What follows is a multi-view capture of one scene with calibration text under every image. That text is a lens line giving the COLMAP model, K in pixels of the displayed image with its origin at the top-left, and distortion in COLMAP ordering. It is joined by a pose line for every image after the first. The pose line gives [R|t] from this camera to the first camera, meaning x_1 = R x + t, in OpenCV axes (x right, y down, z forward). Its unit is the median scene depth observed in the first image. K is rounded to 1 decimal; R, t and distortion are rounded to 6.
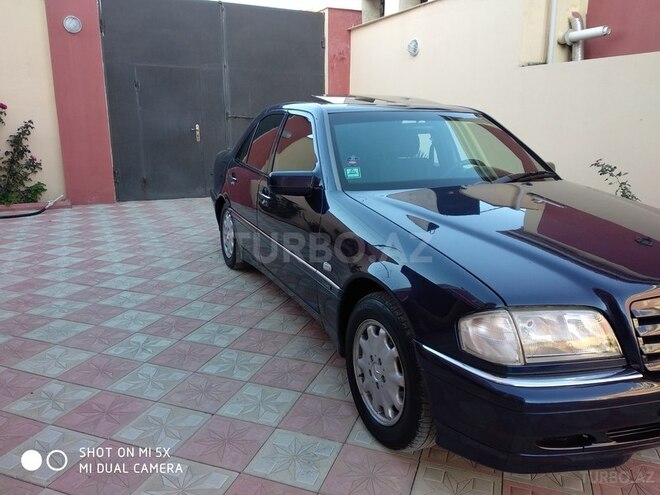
lens RADIAL K [[493.6, 0, 330.0], [0, 493.6, 247.5], [0, 0, 1]] dist [0.013304, 0.001652]
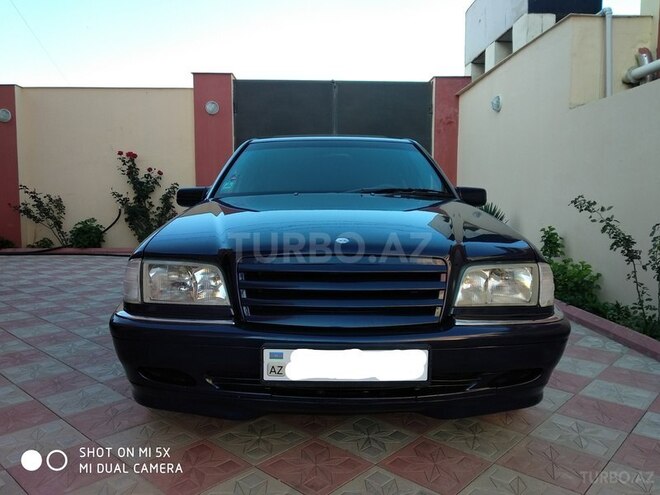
lens RADIAL K [[504.5, 0, 330.0], [0, 504.5, 247.5], [0, 0, 1]] dist [0.013609, 0.002956]
pose [[0.922010, 0.034157, -0.385656, 0.213929], [-0.094717, 0.985732, -0.139142, 0.038822], [0.375401, 0.164819, 0.912090, 0.007324]]
